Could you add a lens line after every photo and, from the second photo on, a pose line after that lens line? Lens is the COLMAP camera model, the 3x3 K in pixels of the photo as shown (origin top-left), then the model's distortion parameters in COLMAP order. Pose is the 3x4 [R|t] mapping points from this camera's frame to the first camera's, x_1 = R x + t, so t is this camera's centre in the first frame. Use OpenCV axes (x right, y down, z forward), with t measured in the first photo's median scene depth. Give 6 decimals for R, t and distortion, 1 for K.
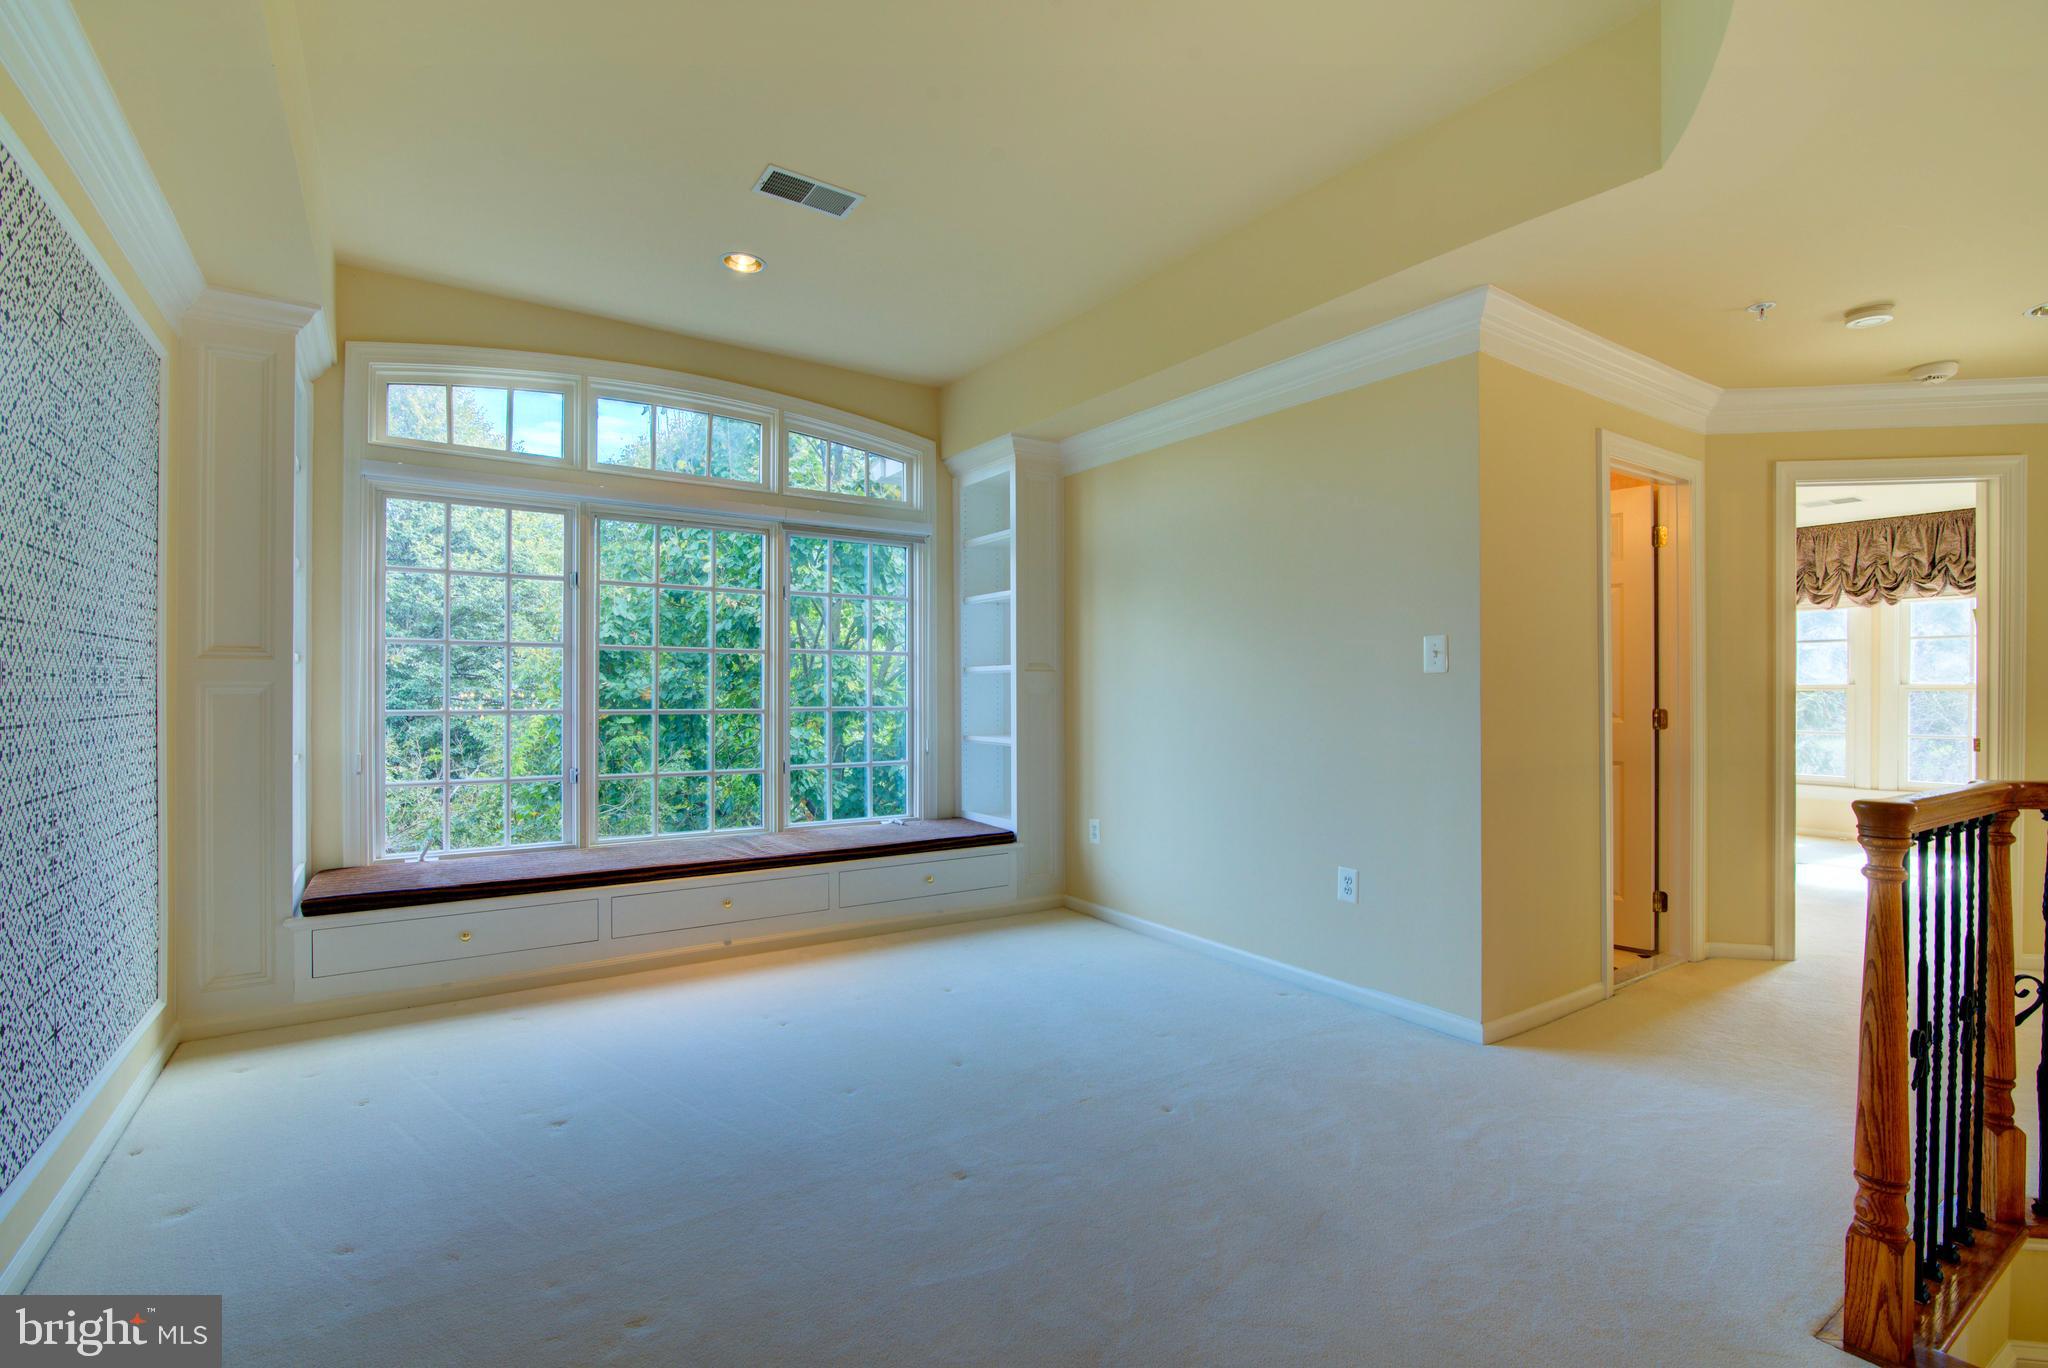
lens RADIAL K [[925.1, 0, 1024.0], [0, 925.1, 684.0], [0, 0, 1]] dist [-0.000550, -0.000007]
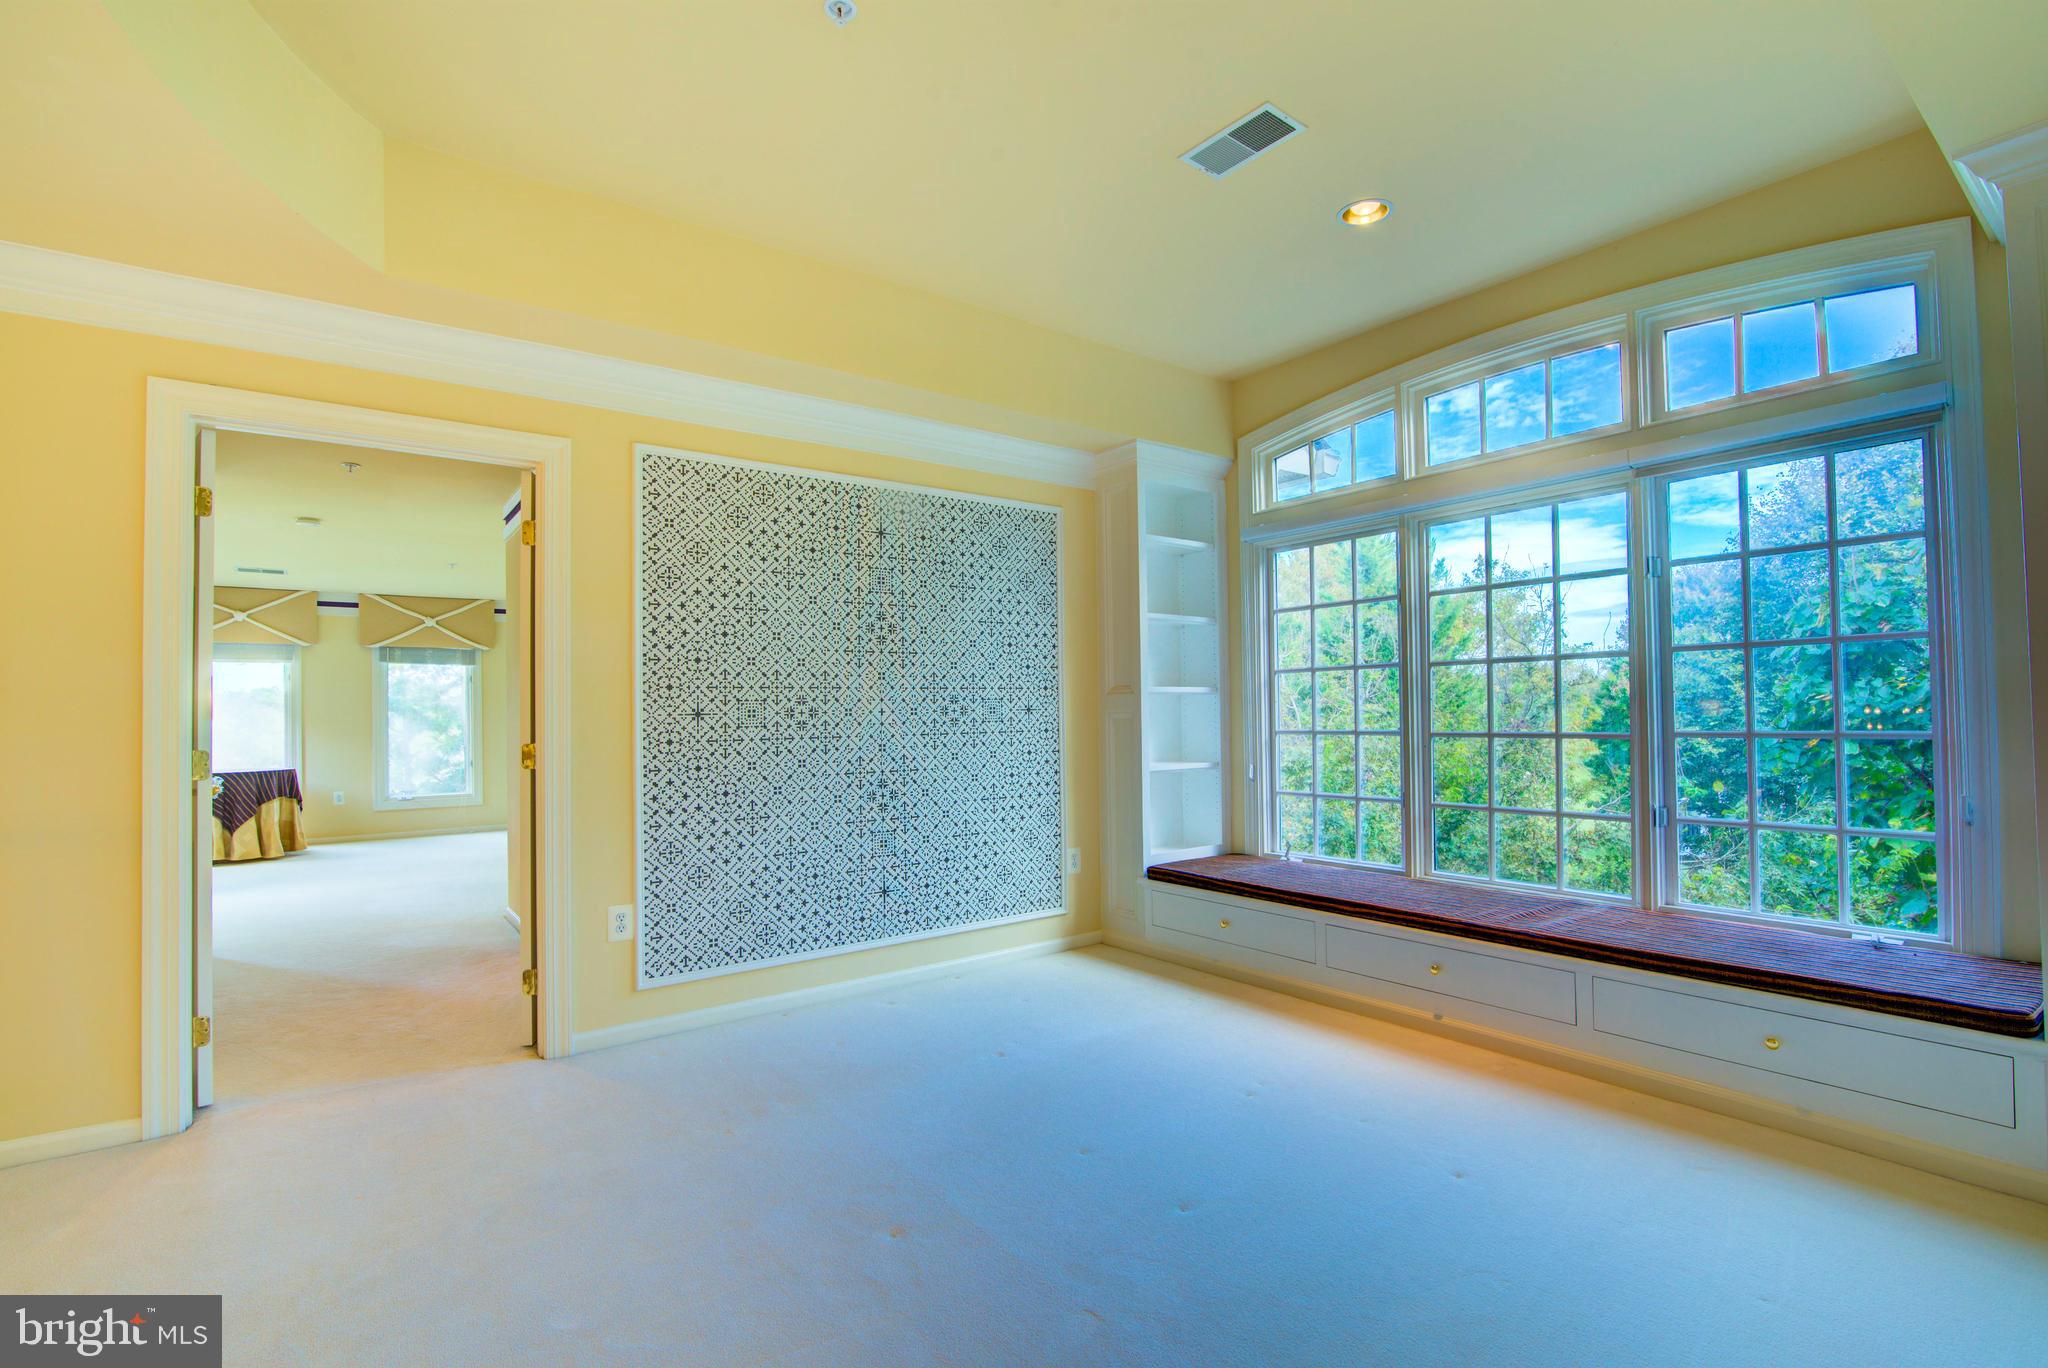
lens RADIAL K [[953.3, 0, 1024.0], [0, 953.3, 684.0], [0, 0, 1]] dist [0.000215, -0.000004]
pose [[0.067511, -0.030398, -0.997255, 0.544679], [0.024326, 0.999289, -0.028813, -0.003922], [0.997422, -0.022314, 0.068202, 0.606569]]
